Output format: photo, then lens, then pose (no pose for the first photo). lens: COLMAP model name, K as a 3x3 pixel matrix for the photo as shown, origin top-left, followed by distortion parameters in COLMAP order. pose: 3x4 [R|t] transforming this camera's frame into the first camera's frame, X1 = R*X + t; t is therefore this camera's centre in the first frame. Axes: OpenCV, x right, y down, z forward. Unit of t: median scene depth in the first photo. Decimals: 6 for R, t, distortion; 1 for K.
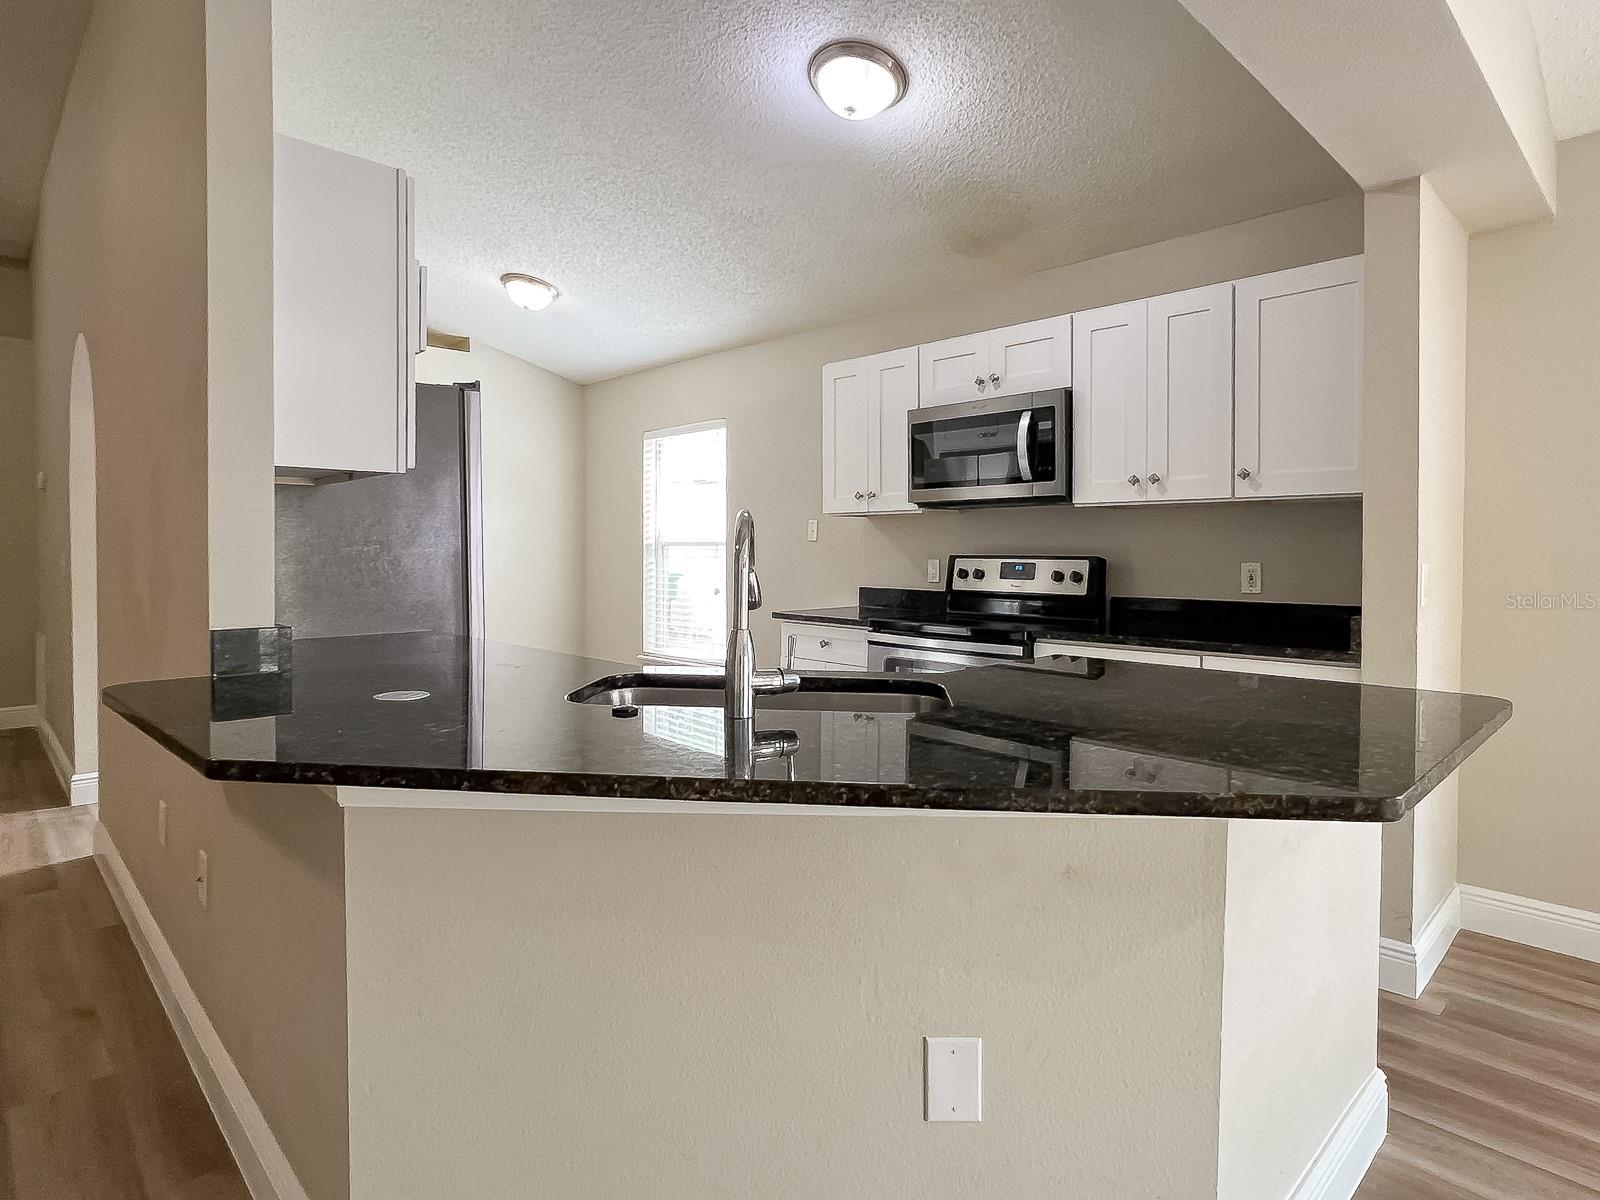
lens RADIAL K [[896.4, 0, 796.6], [0, 896.4, 596.6], [0, 0, 1]] dist [-0.019460, -0.001026]
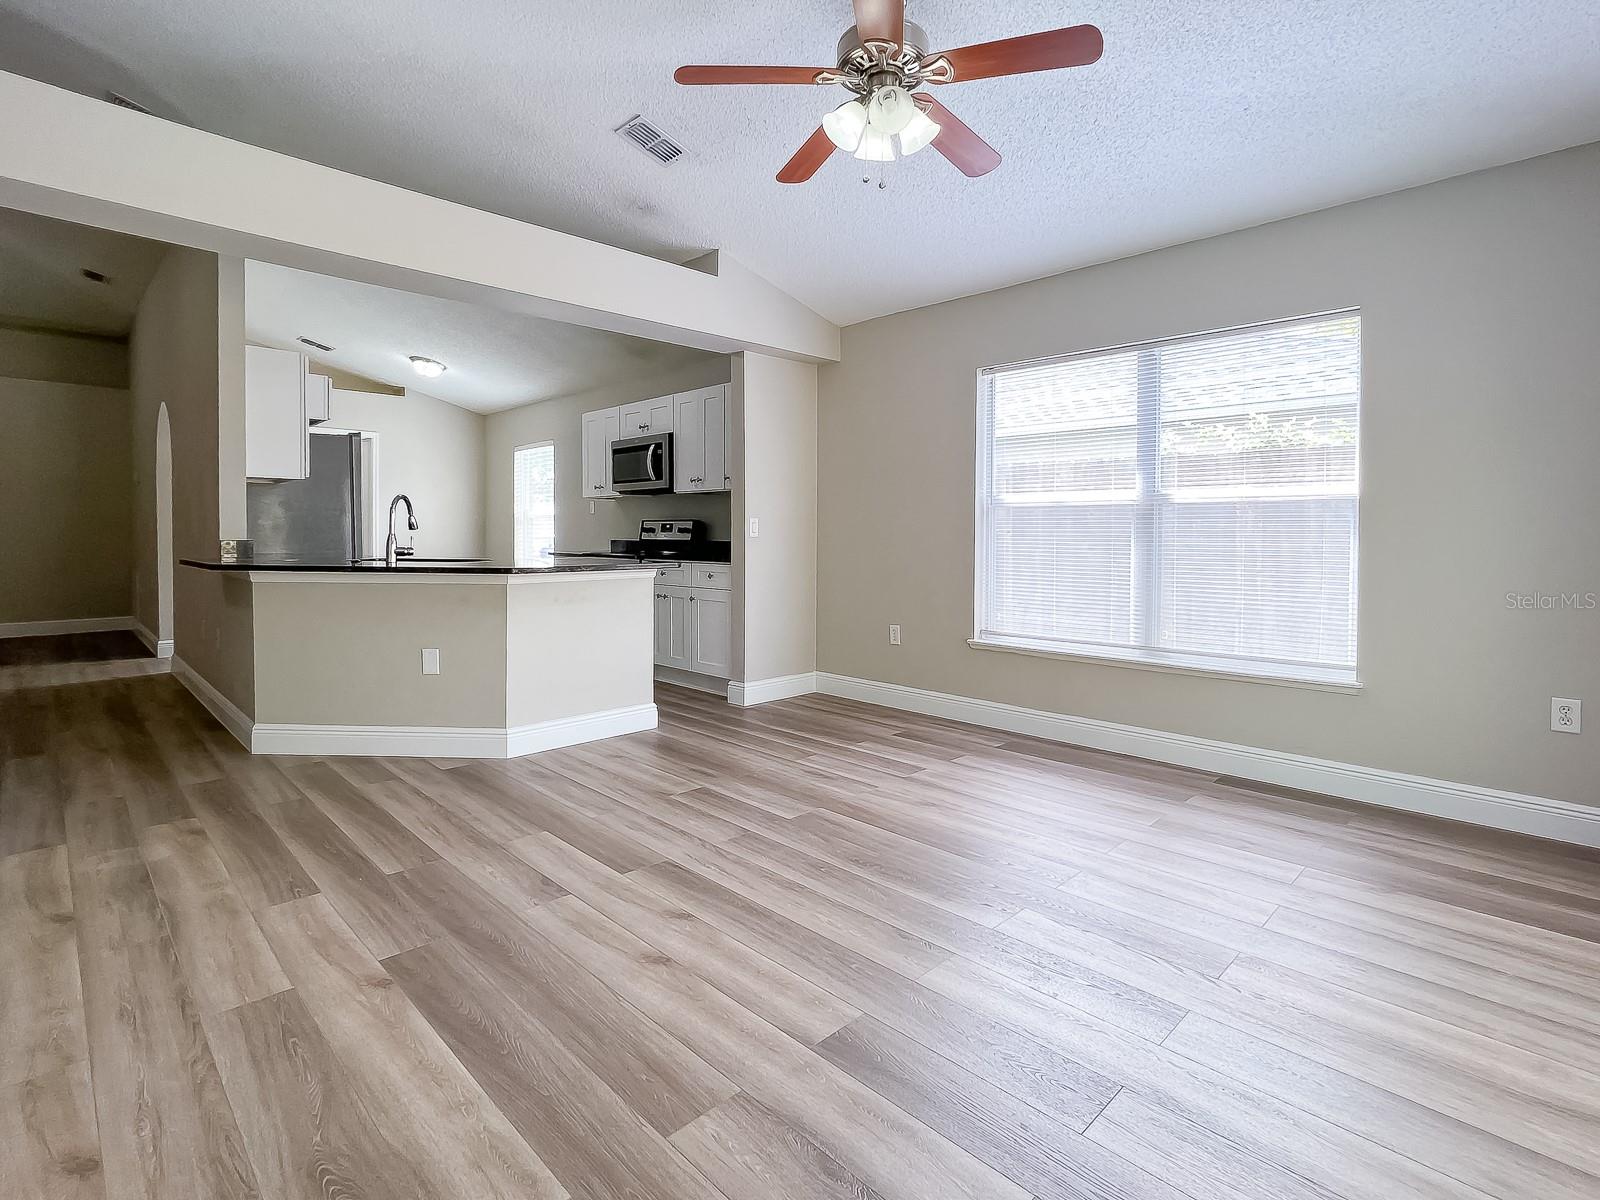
lens RADIAL K [[771.3, 0, 790.8], [0, 771.3, 585.9], [0, 0, 1]] dist [-0.013835, 0.000563]
pose [[0.999886, -0.001401, 0.015027, 0.477248], [0.001125, 0.999831, 0.018336, 0.063039], [-0.015050, -0.018317, 0.999719, -0.615071]]
